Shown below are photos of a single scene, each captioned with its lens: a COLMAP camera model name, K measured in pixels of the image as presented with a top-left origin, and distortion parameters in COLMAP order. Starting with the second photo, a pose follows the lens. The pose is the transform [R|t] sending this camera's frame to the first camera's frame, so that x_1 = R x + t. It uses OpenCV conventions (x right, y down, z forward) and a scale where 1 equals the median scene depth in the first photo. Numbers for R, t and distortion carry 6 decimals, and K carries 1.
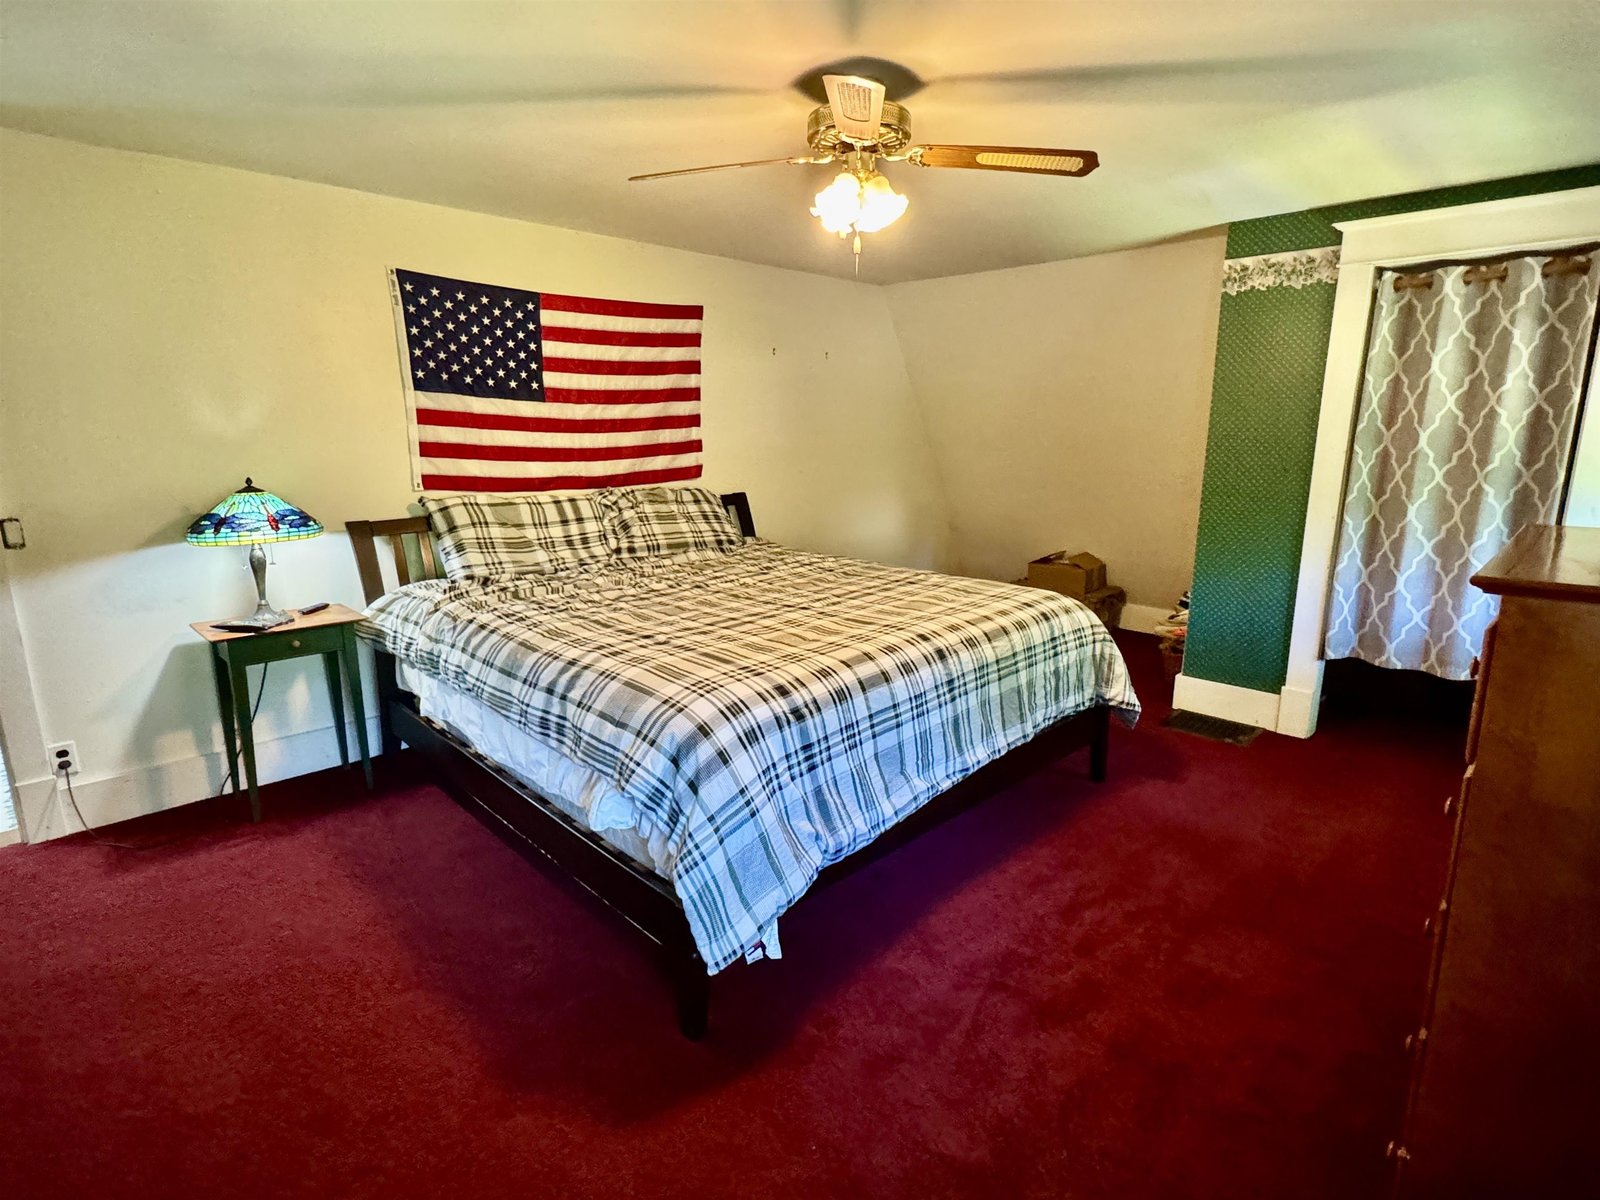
lens RADIAL K [[828.1, 0, 795.1], [0, 828.1, 600.1], [0, 0, 1]] dist [0.000311, -0.001817]
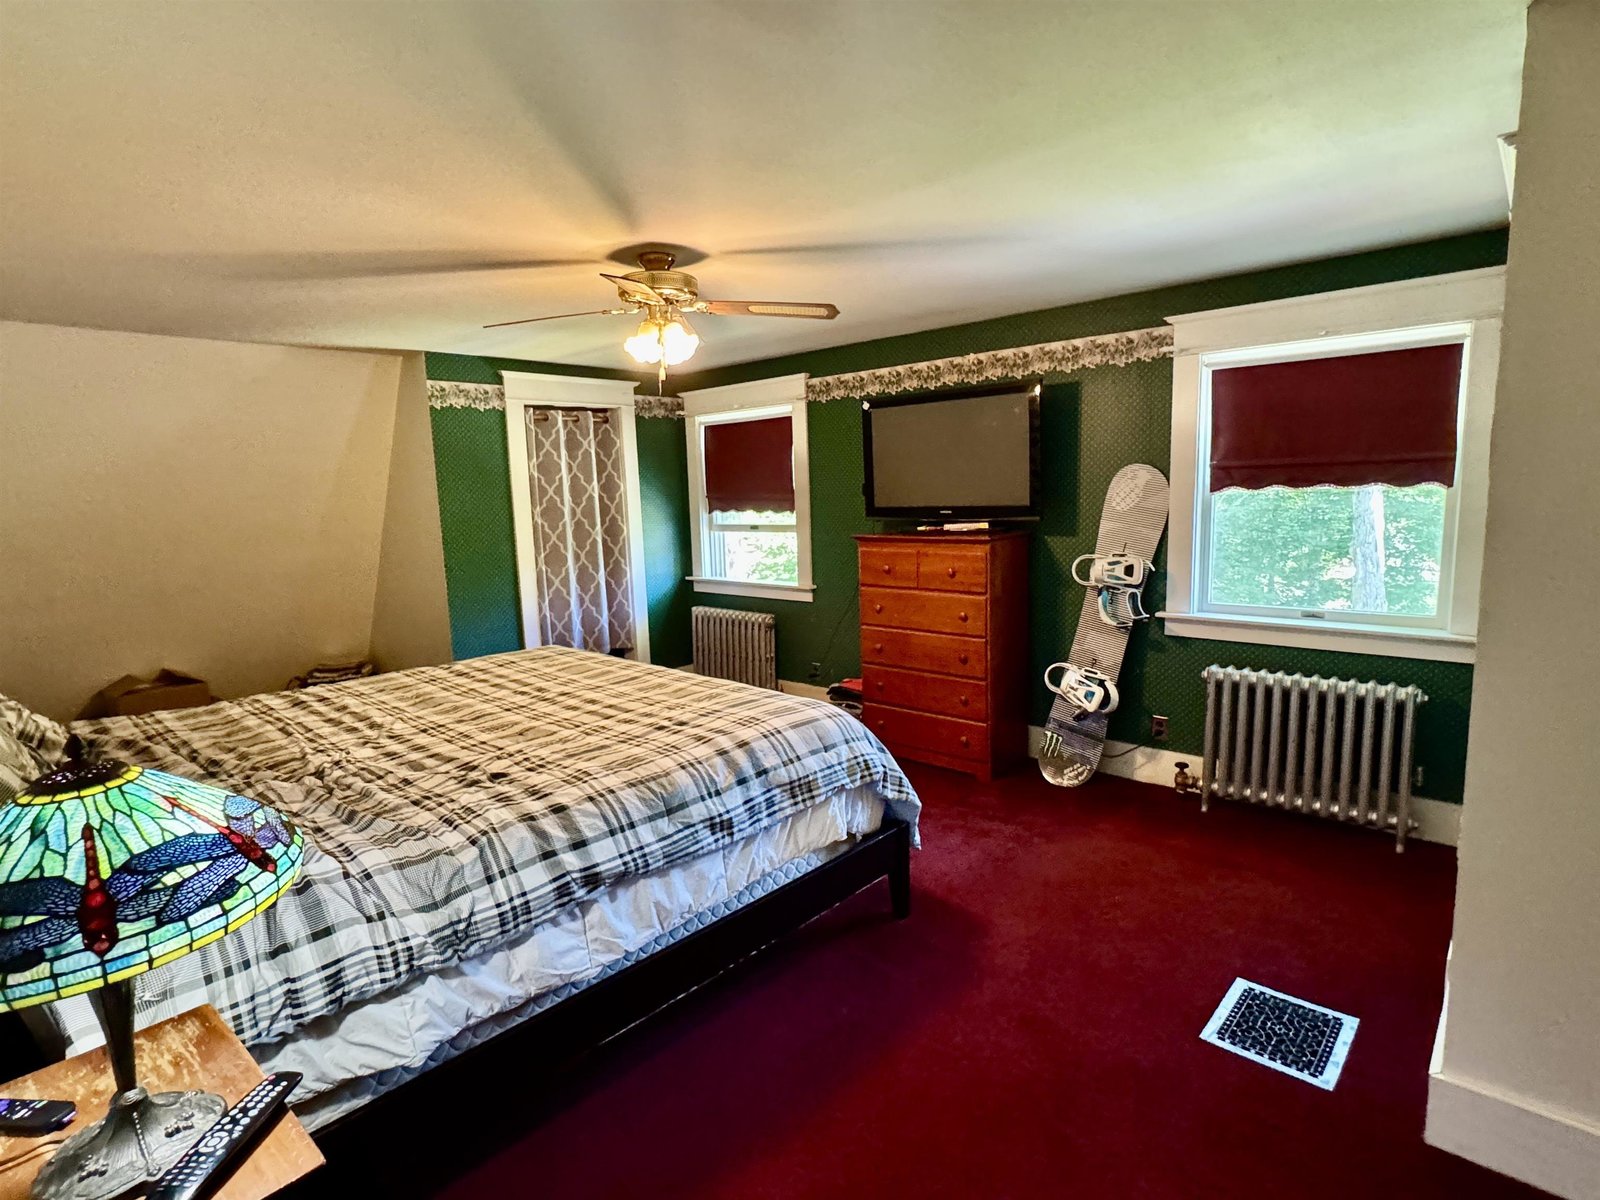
lens RADIAL K [[828.1, 0, 795.2], [0, 828.1, 599.5], [0, 0, 1]] dist [0.000311, -0.001817]
pose [[-0.062604, -0.136317, 0.988685, -0.881308], [0.236401, 0.960412, 0.147388, -0.162623], [-0.969637, 0.242954, -0.027900, 0.642684]]
